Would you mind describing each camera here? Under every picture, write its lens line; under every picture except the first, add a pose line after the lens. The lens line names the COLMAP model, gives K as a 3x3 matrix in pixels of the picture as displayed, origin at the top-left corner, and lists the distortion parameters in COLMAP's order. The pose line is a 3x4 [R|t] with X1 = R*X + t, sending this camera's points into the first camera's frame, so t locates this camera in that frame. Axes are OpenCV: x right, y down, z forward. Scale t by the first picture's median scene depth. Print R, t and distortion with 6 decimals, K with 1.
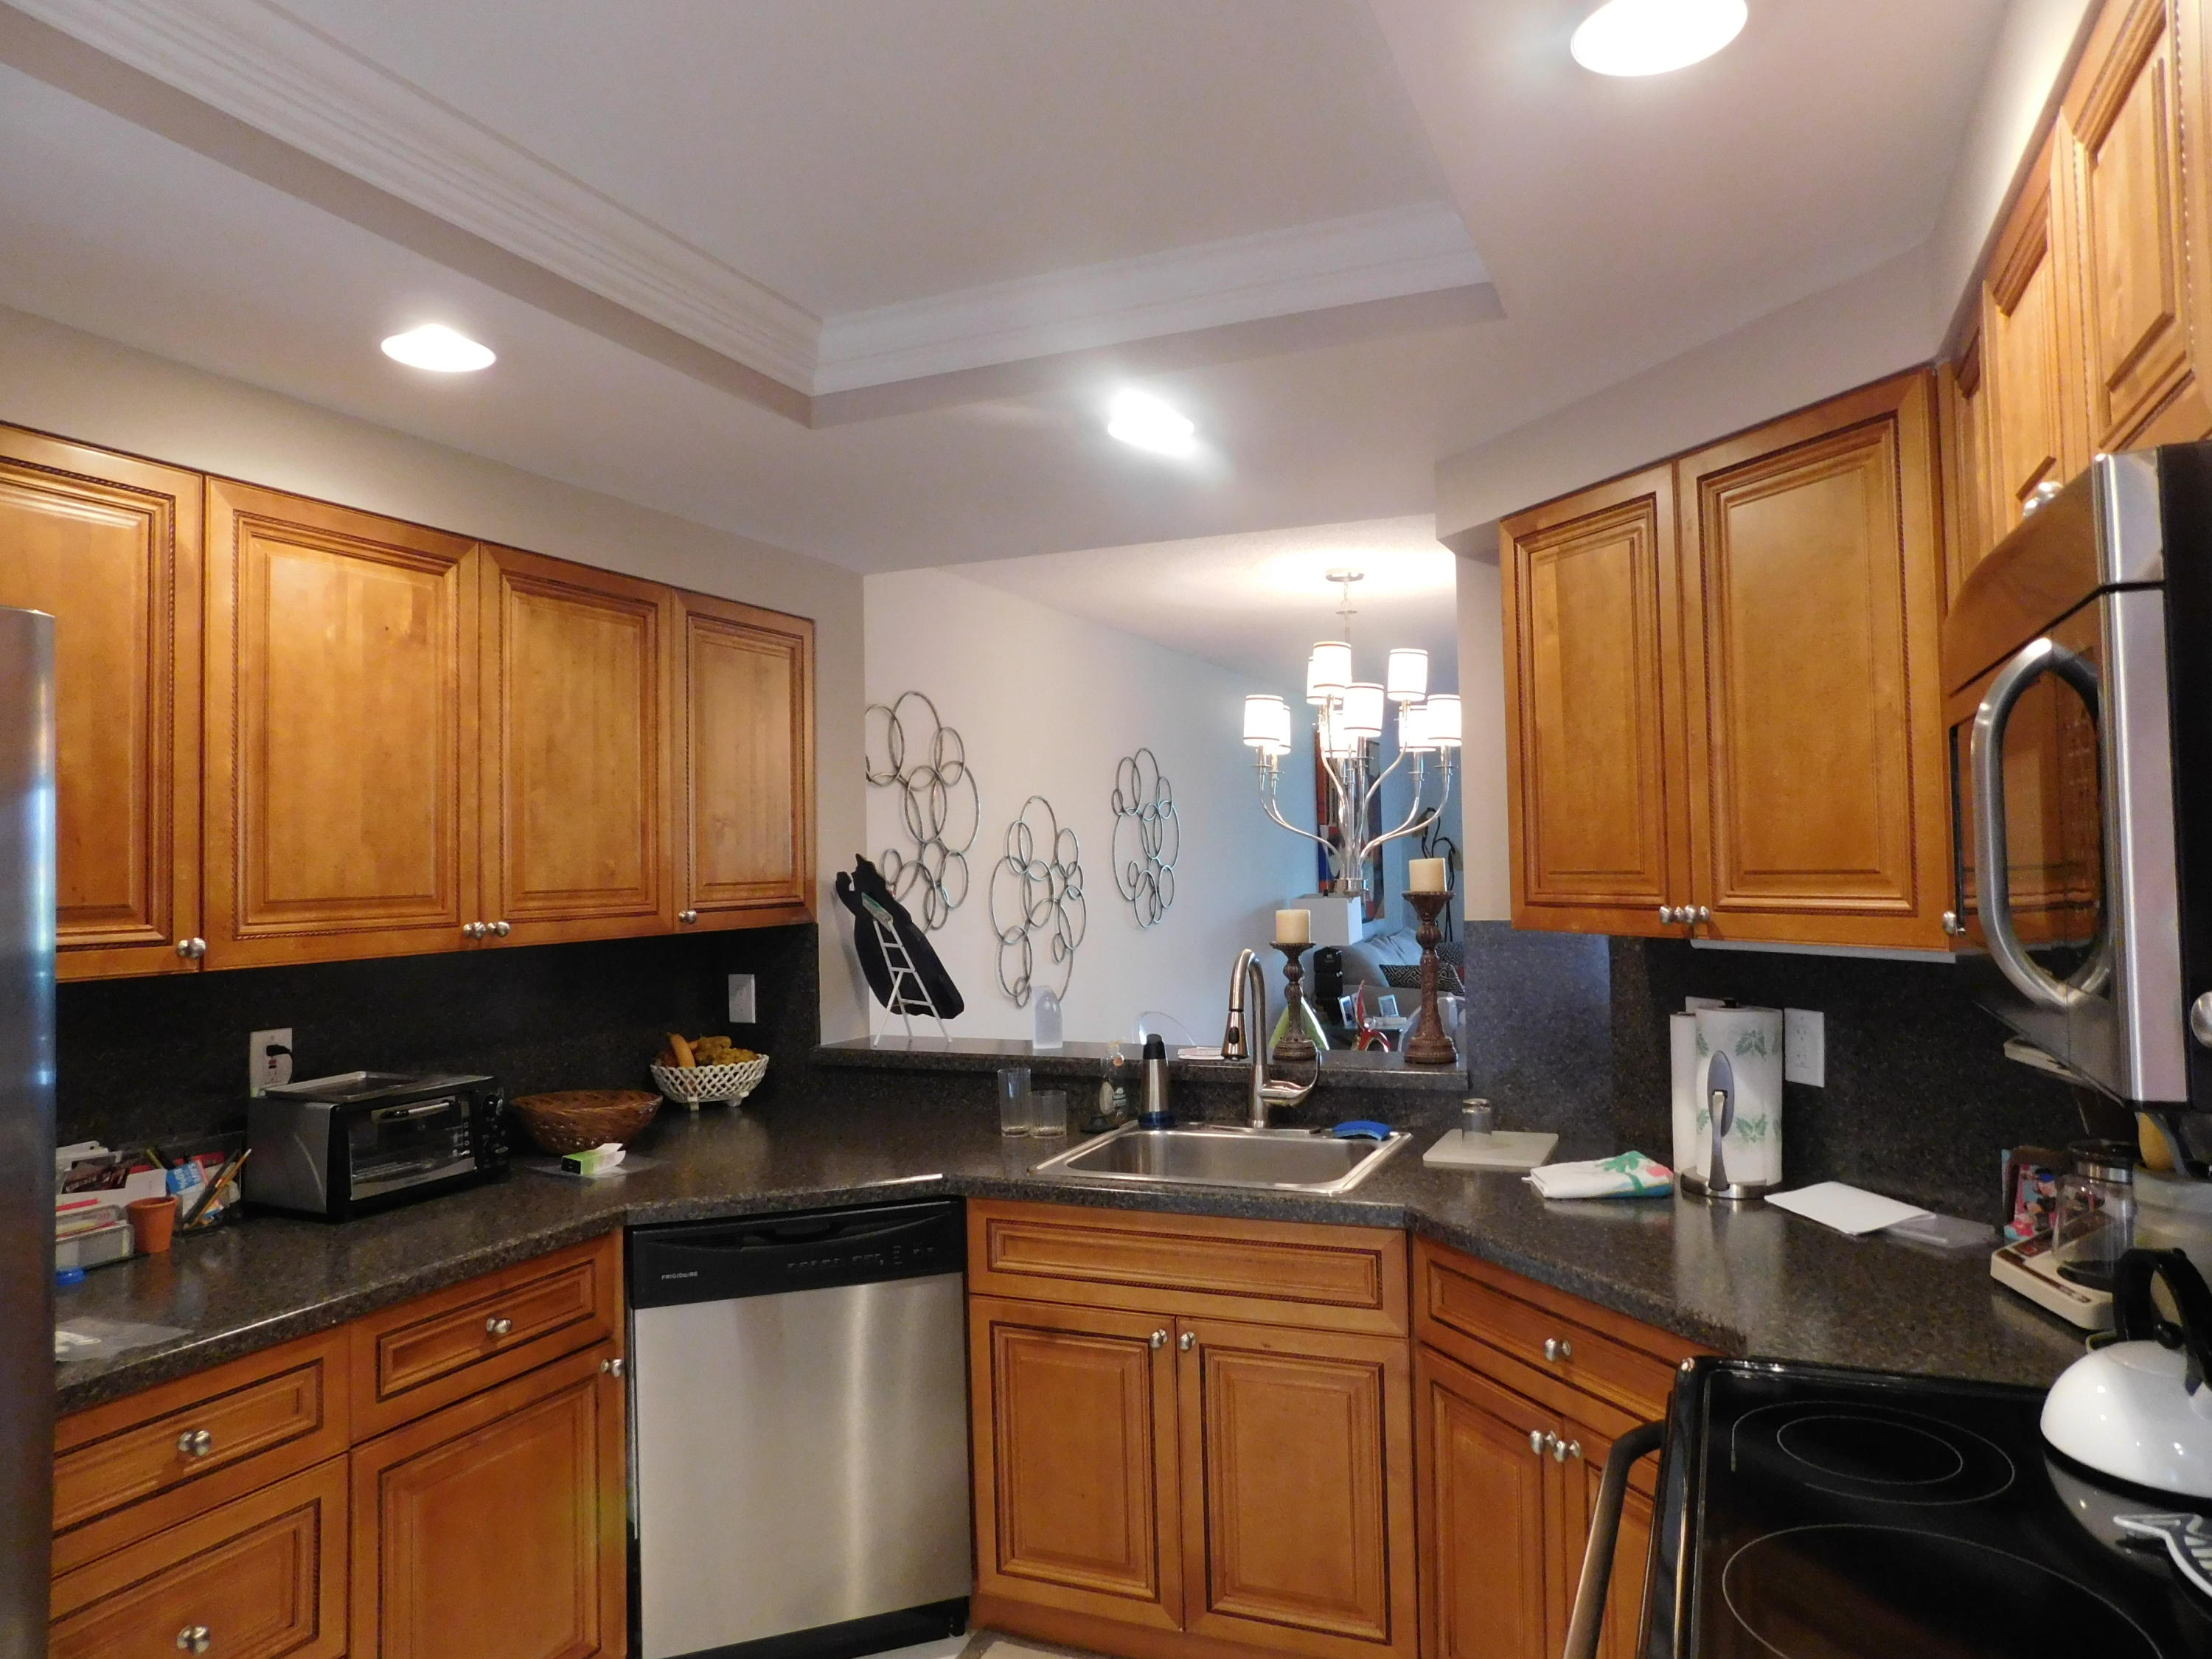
lens RADIAL K [[1465.0, 0, 1101.9], [0, 1465.0, 828.7], [0, 0, 1]] dist [-0.057104, 0.033703]
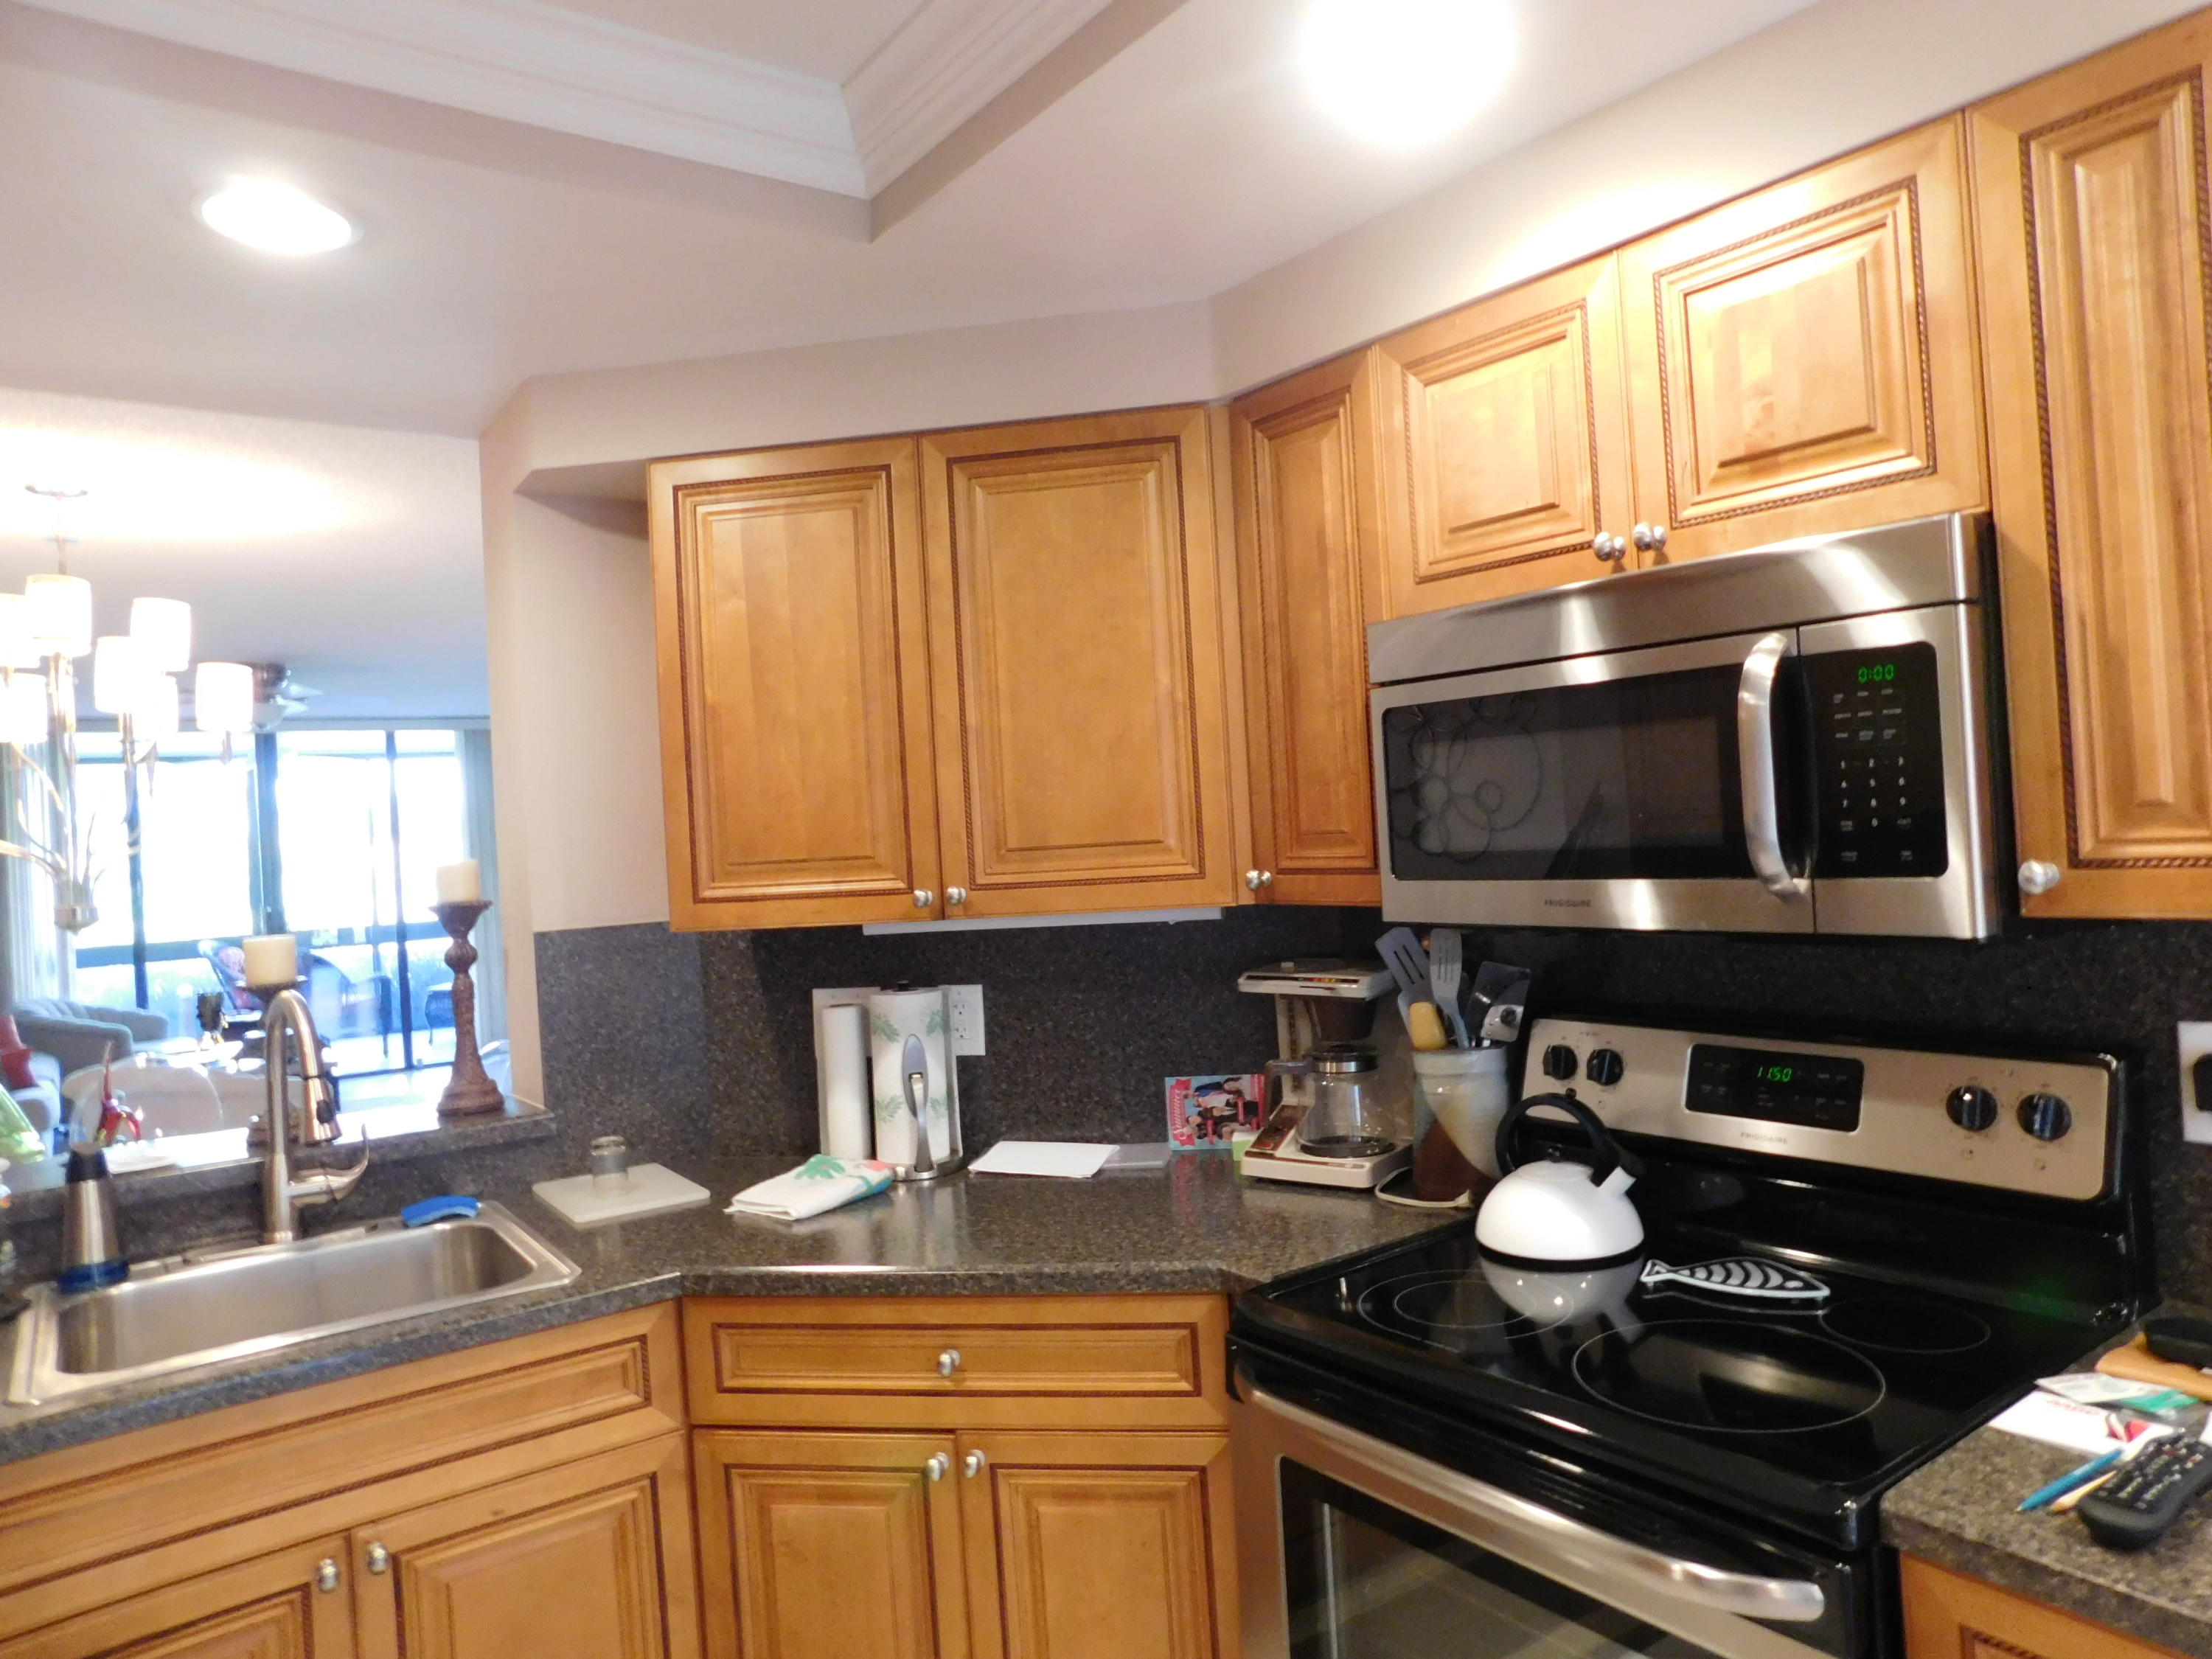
lens RADIAL K [[1465.0, 0, 1108.8], [0, 1465.0, 831.3], [0, 0, 1]] dist [-0.057104, 0.033703]
pose [[0.497789, -0.011825, 0.867218, -0.371991], [0.023729, 0.999718, 0.000011, 0.016071], [-0.866974, 0.020573, 0.497929, 0.366209]]
